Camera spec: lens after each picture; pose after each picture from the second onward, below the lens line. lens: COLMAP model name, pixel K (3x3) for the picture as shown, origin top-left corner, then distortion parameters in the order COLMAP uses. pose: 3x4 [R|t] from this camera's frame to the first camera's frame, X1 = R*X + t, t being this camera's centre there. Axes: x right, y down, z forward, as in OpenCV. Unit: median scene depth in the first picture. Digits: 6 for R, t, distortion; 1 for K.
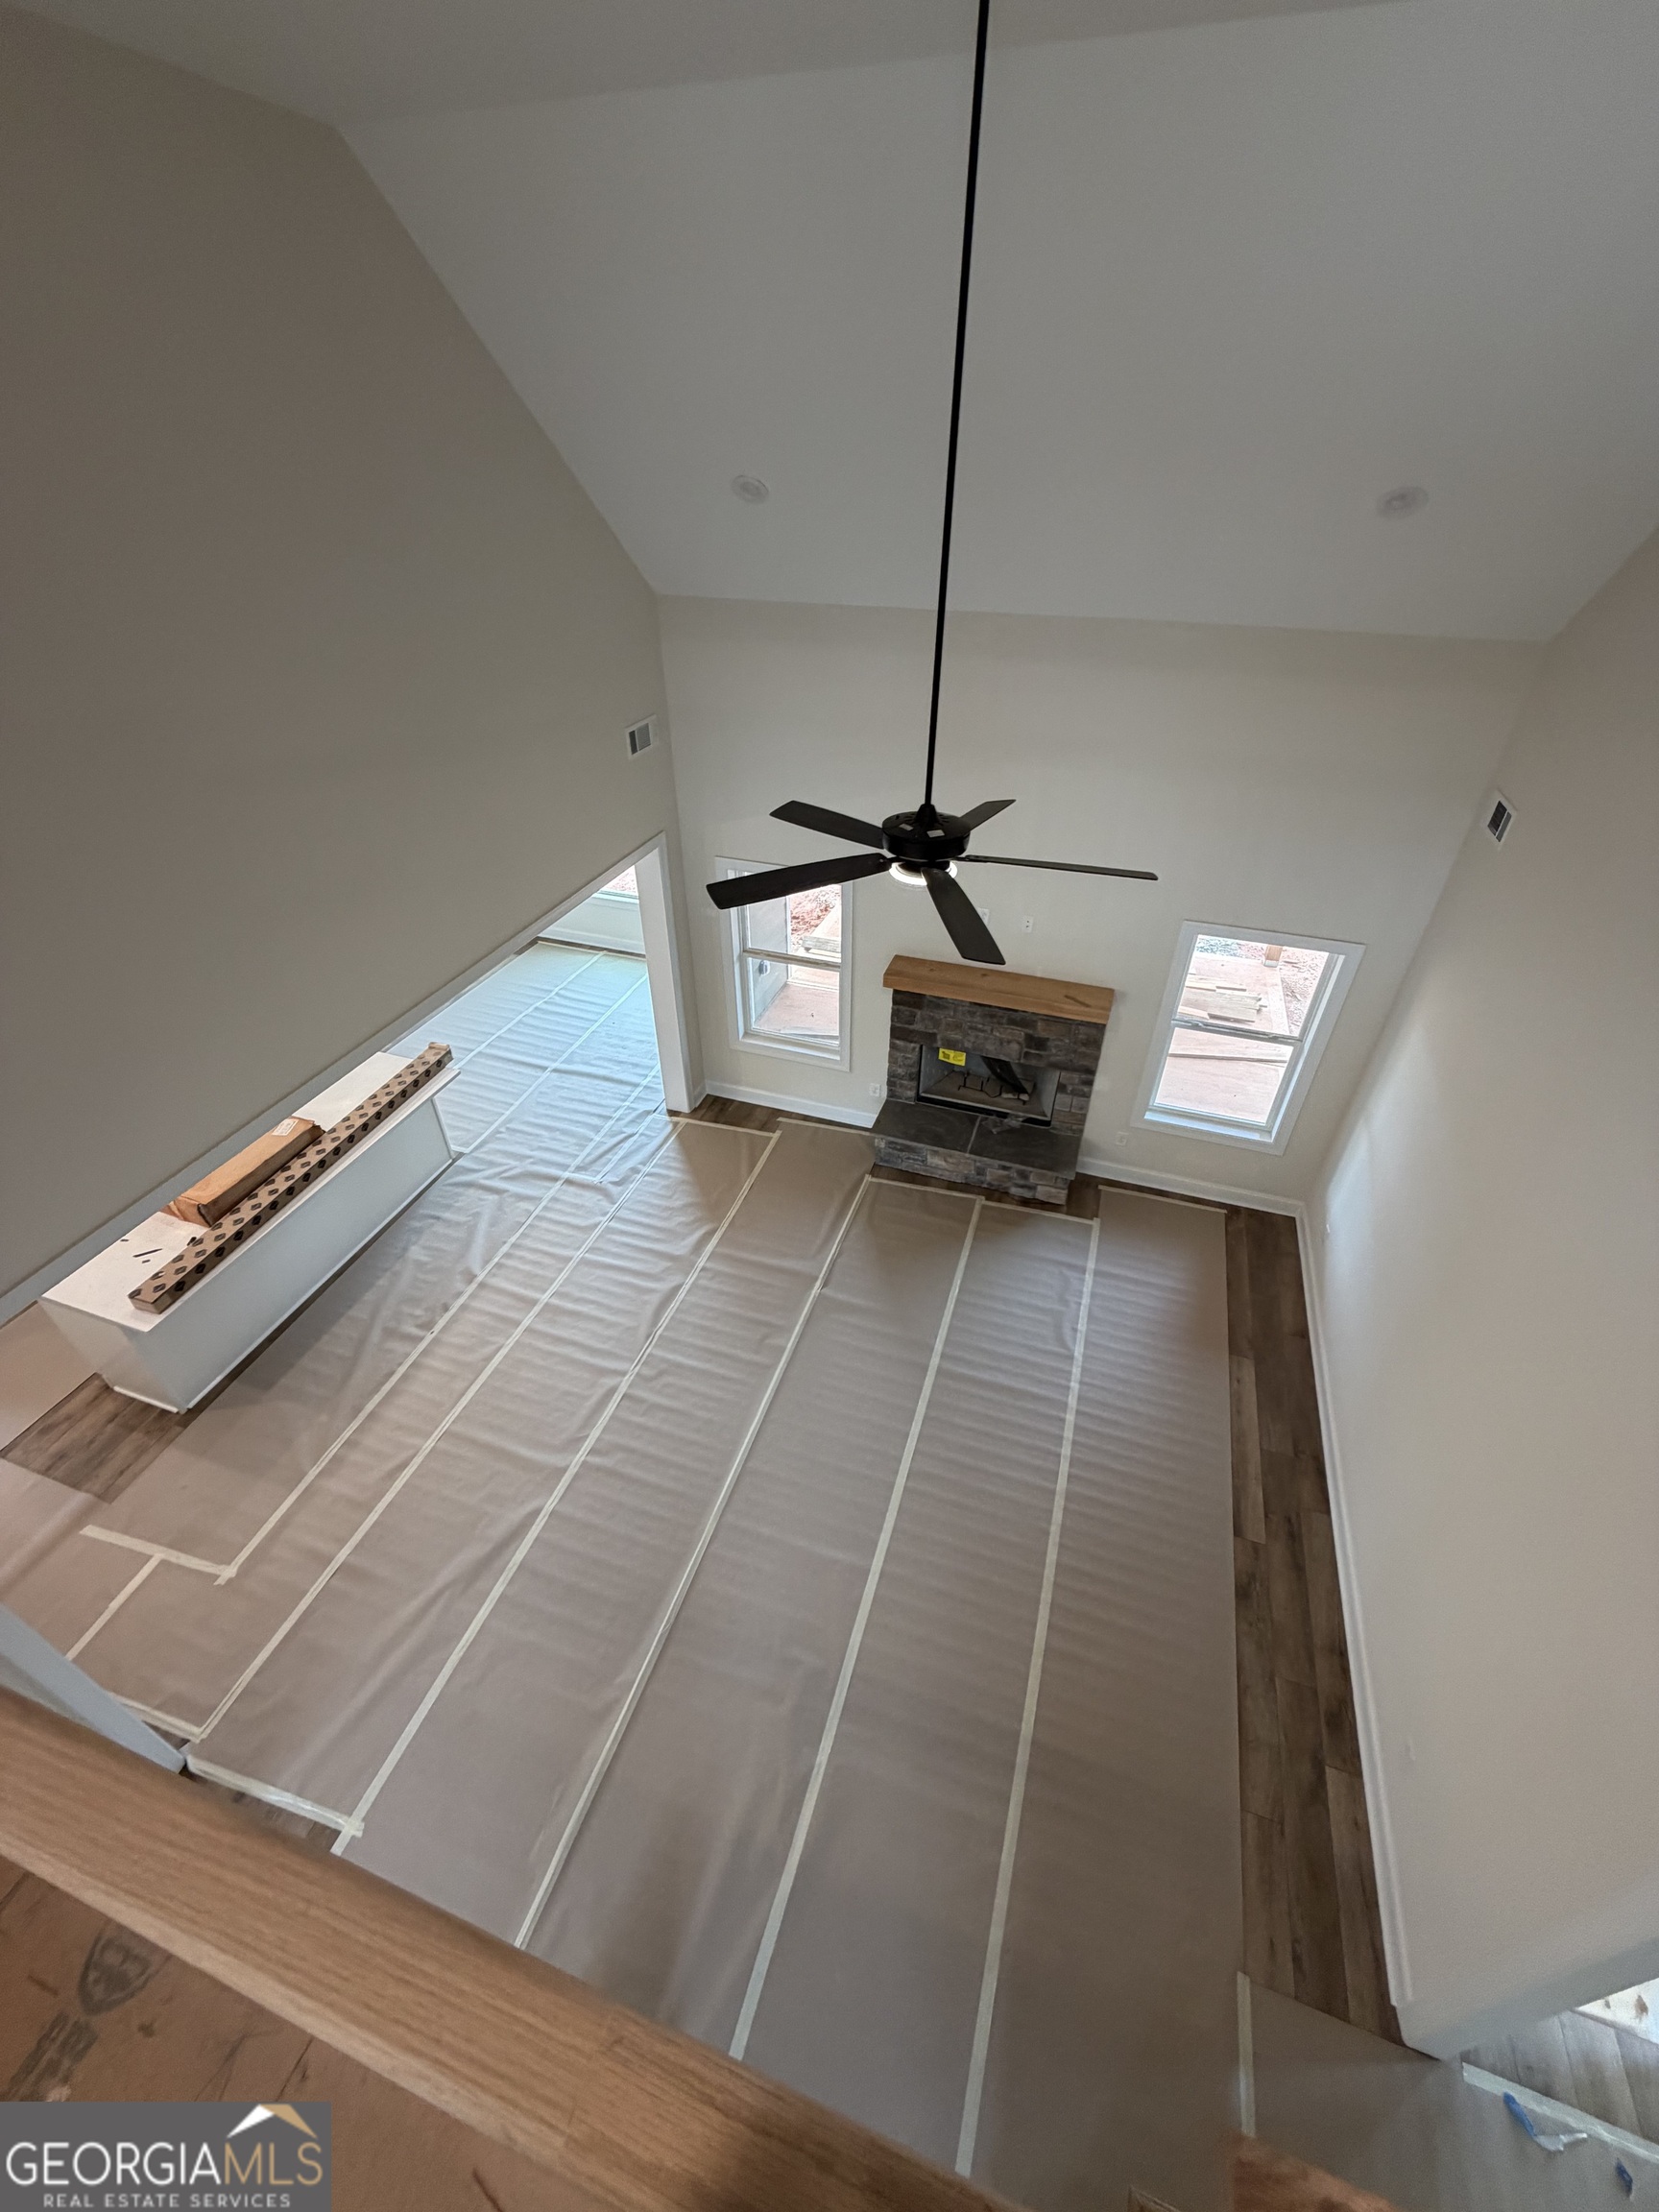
lens RADIAL K [[883.5, 0, 833.5], [0, 883.5, 1103.3], [0, 0, 1]] dist [-0.001306, 0.002497]
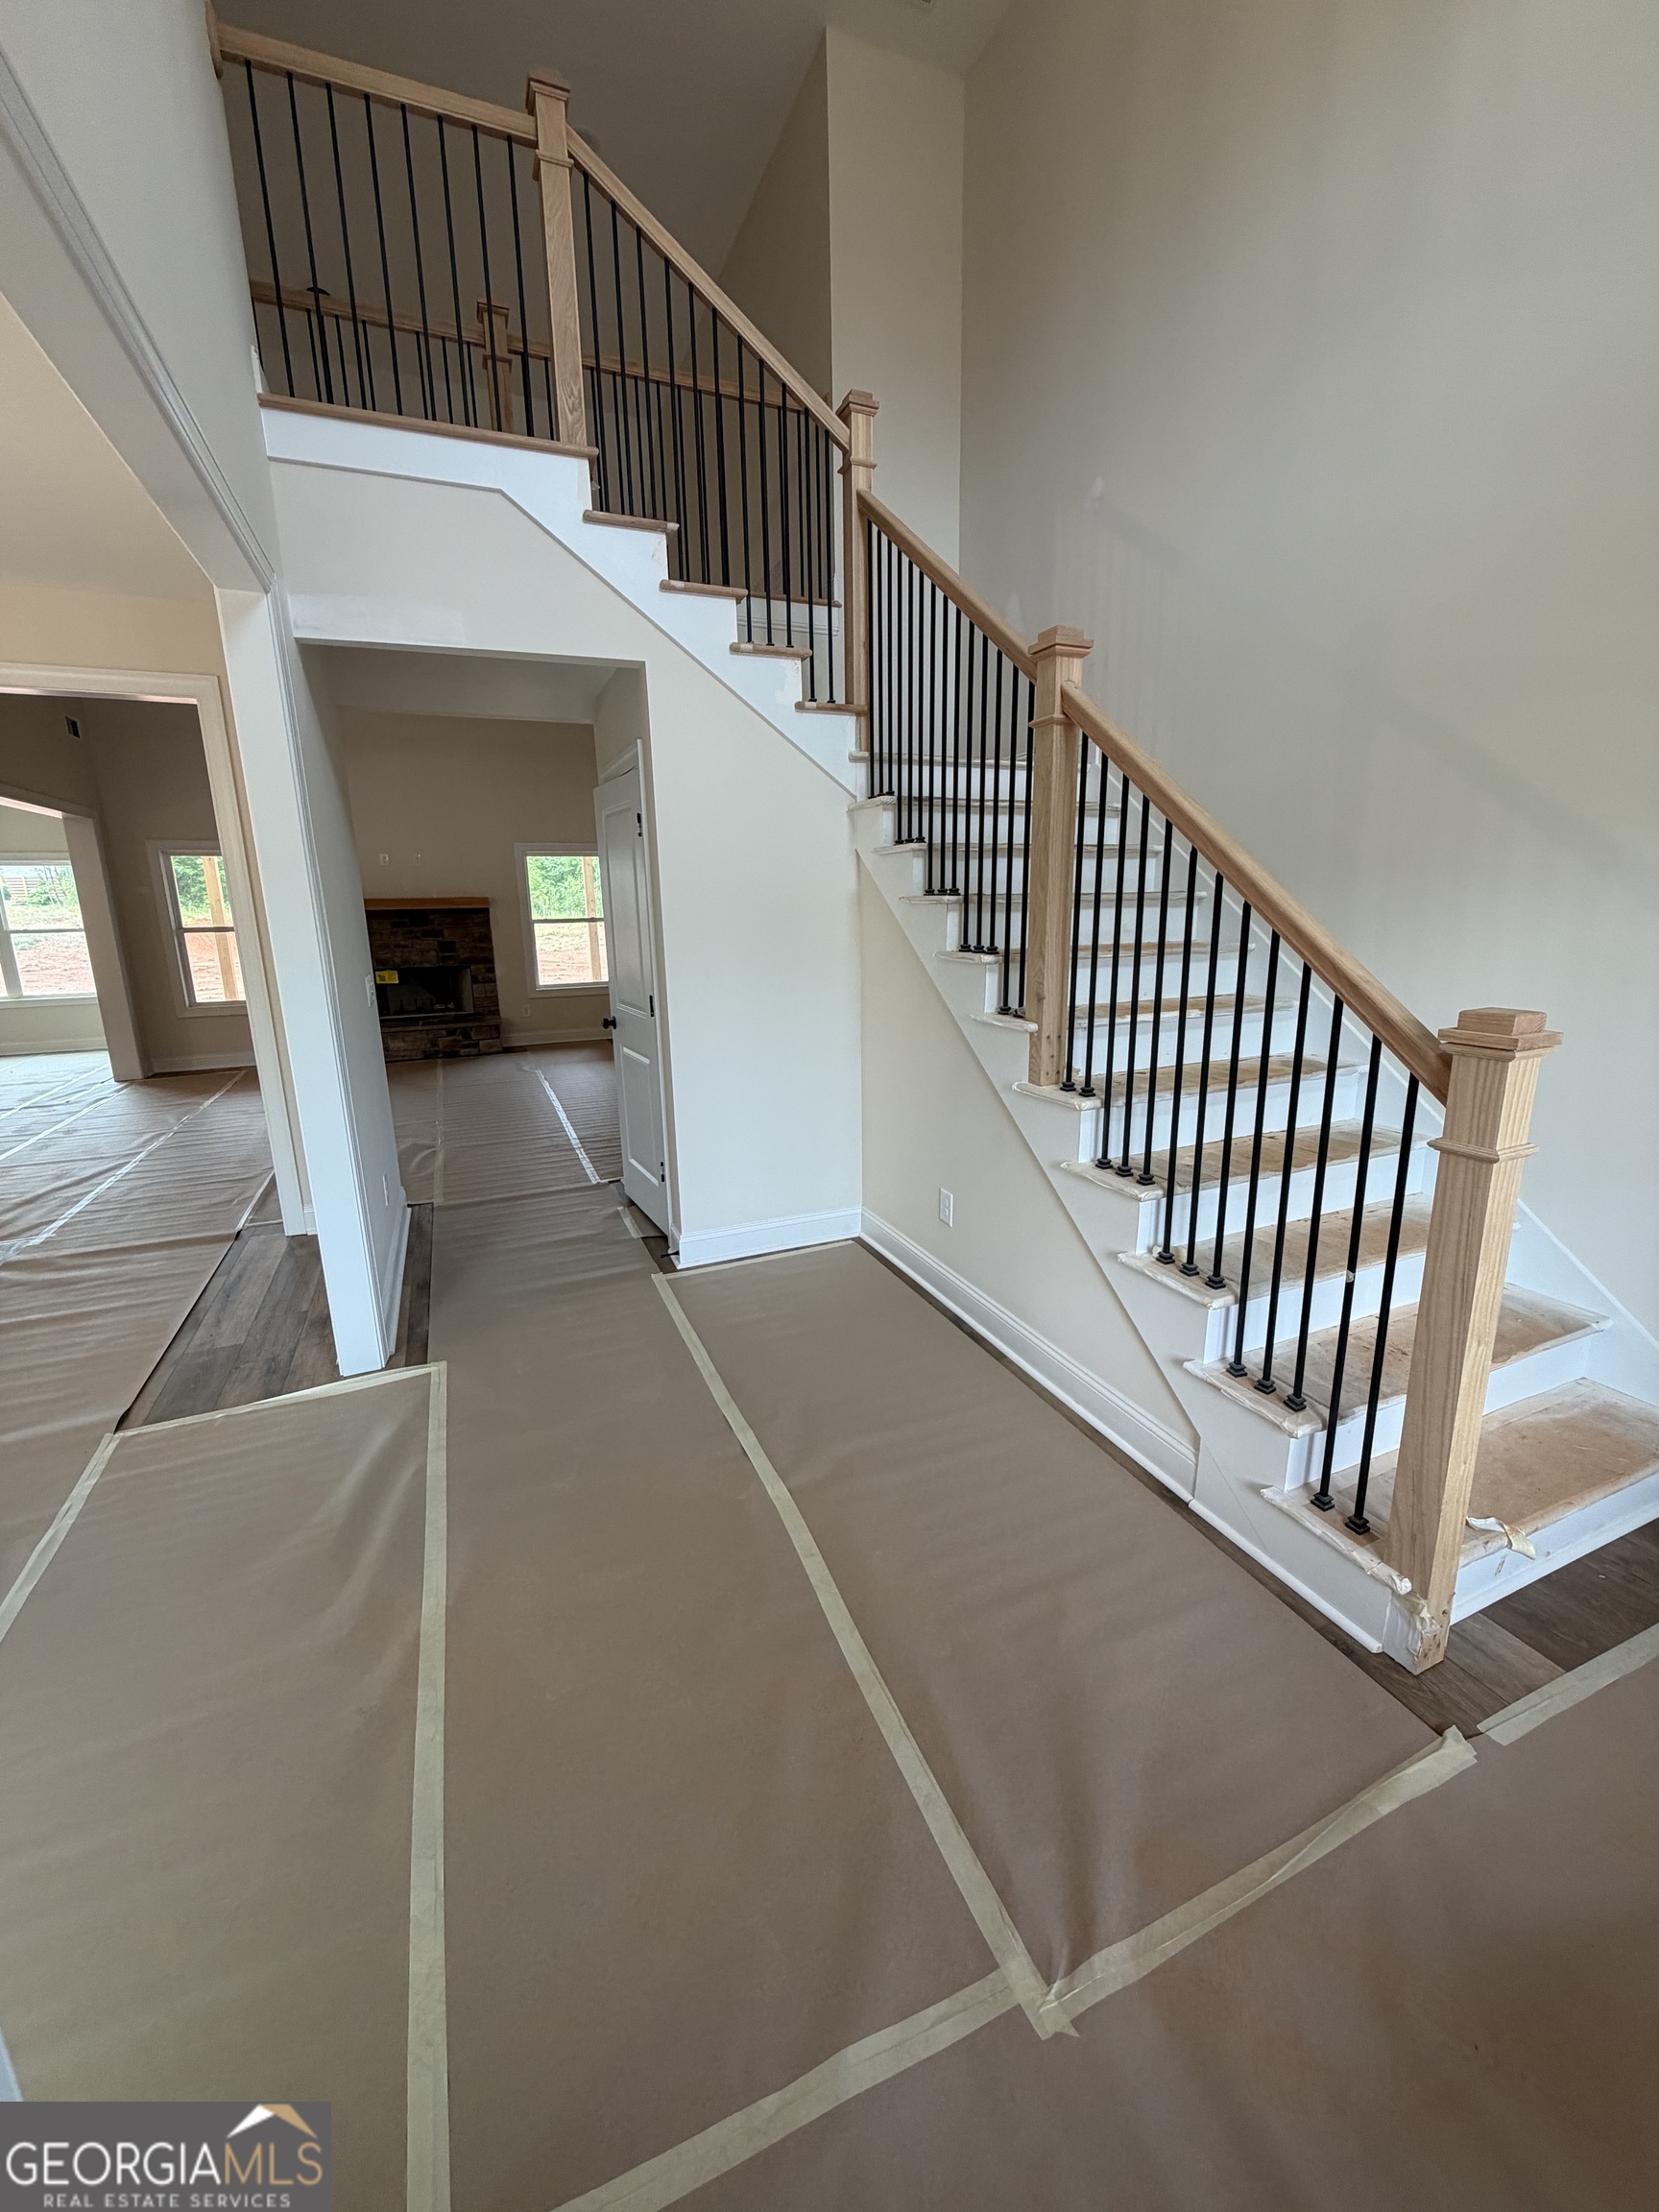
lens RADIAL K [[883.5, 0, 837.0], [0, 883.5, 1098.8], [0, 0, 1]] dist [-0.001306, 0.002497]
pose [[0.744947, -0.164864, 0.646431, -0.275581], [0.412986, 0.874954, -0.252779, 0.784907], [-0.523924, 0.455274, 0.719881, -0.277129]]
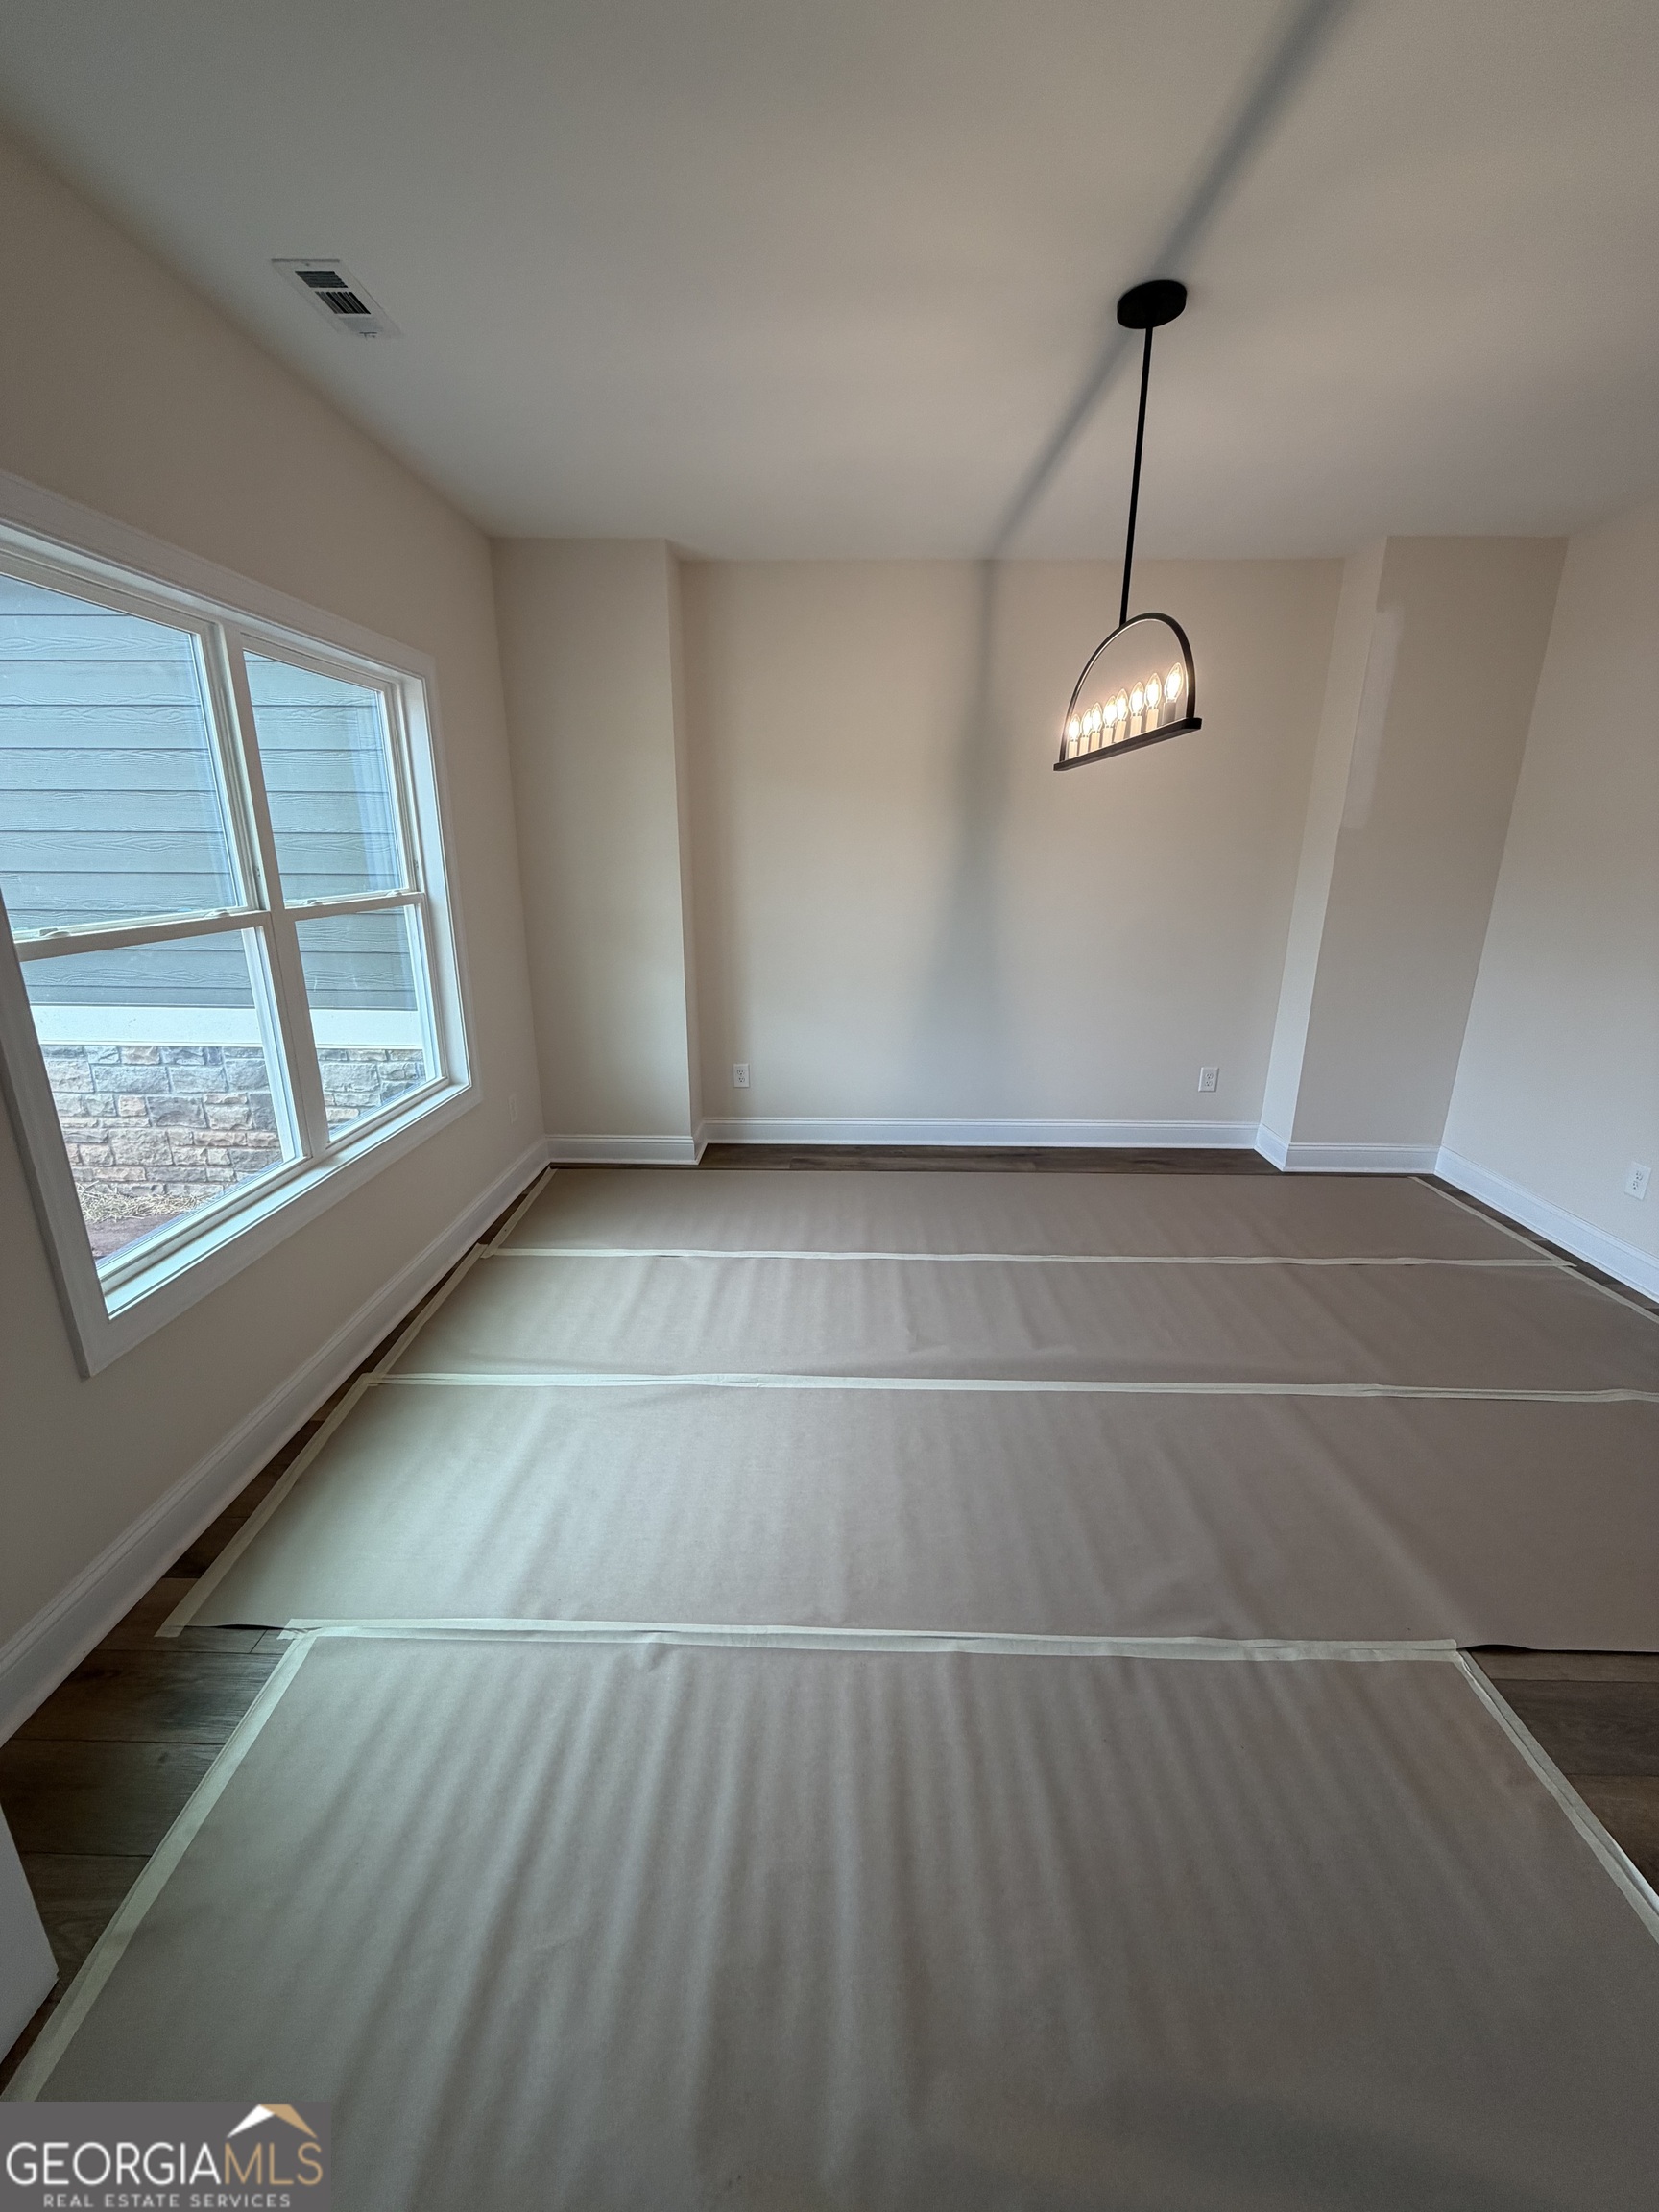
lens RADIAL K [[883.5, 0, 824.0], [0, 883.5, 1096.7], [0, 0, 1]] dist [-0.001306, 0.002497]
pose [[0.290081, 0.265658, -0.919390, -0.133416], [-0.573296, 0.817478, 0.055327, 0.633801], [0.766280, 0.511033, 0.389436, -0.079306]]
